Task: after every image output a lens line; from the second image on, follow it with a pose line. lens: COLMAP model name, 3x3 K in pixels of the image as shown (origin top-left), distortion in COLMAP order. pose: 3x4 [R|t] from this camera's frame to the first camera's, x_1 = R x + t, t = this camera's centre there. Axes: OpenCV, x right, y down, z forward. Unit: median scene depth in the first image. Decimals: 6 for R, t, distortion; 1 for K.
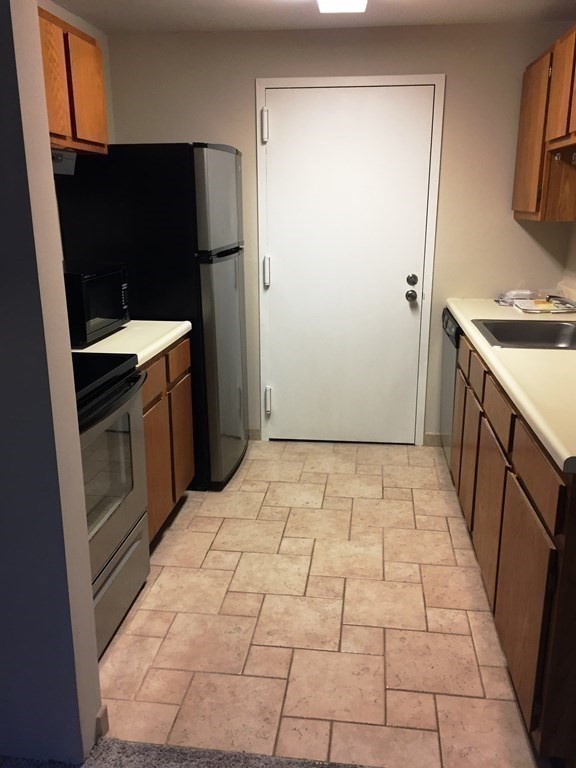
lens RADIAL K [[649.4, 0, 288.0], [0, 649.4, 384.0], [0, 0, 1]] dist [0.078236, -0.099085]
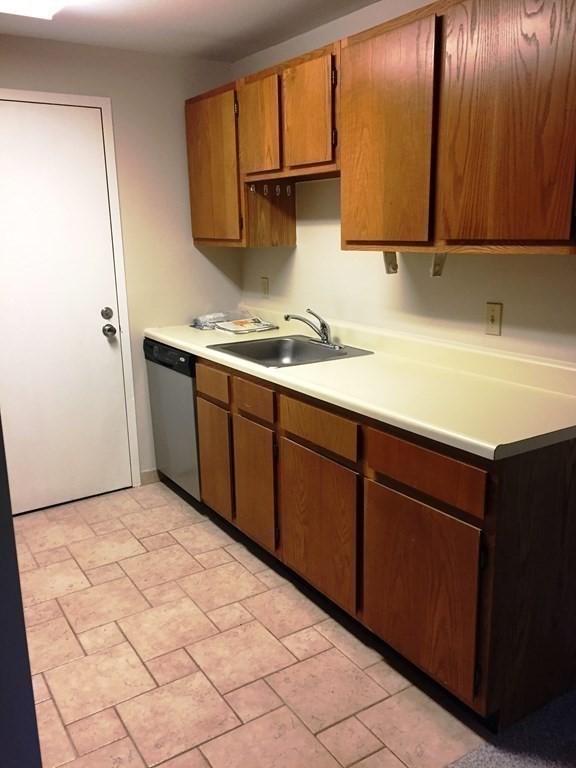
lens RADIAL K [[655.8, 0, 288.0], [0, 655.8, 384.0], [0, 0, 1]] dist [0.080397, -0.099127]
pose [[0.768201, -0.163745, 0.618915, -0.273786], [0.188712, 0.981701, 0.025497, -0.047213], [-0.611764, 0.097210, 0.785044, 0.149579]]
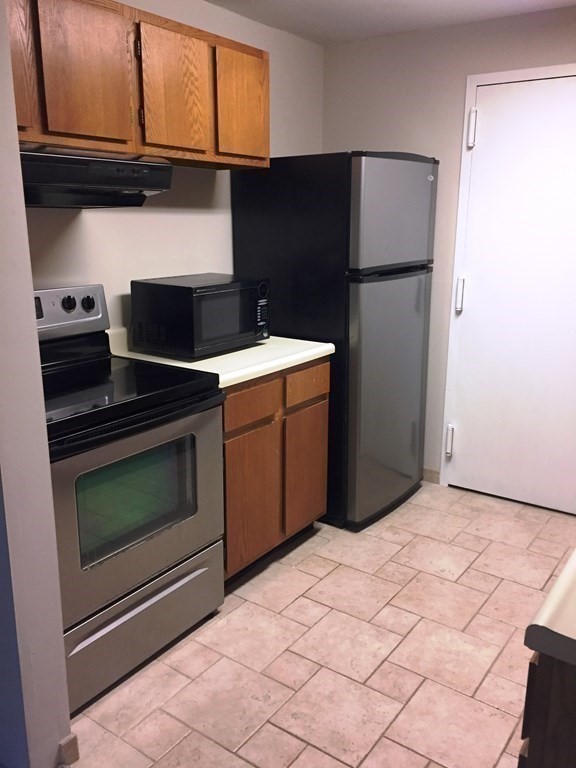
lens RADIAL K [[649.4, 0, 288.0], [0, 649.4, 384.0], [0, 0, 1]] dist [0.078236, -0.099085]
pose [[0.882241, 0.121400, -0.454877, 0.236668], [-0.130613, 0.991369, 0.011256, -0.045066], [0.452318, 0.049482, 0.890483, 0.162985]]
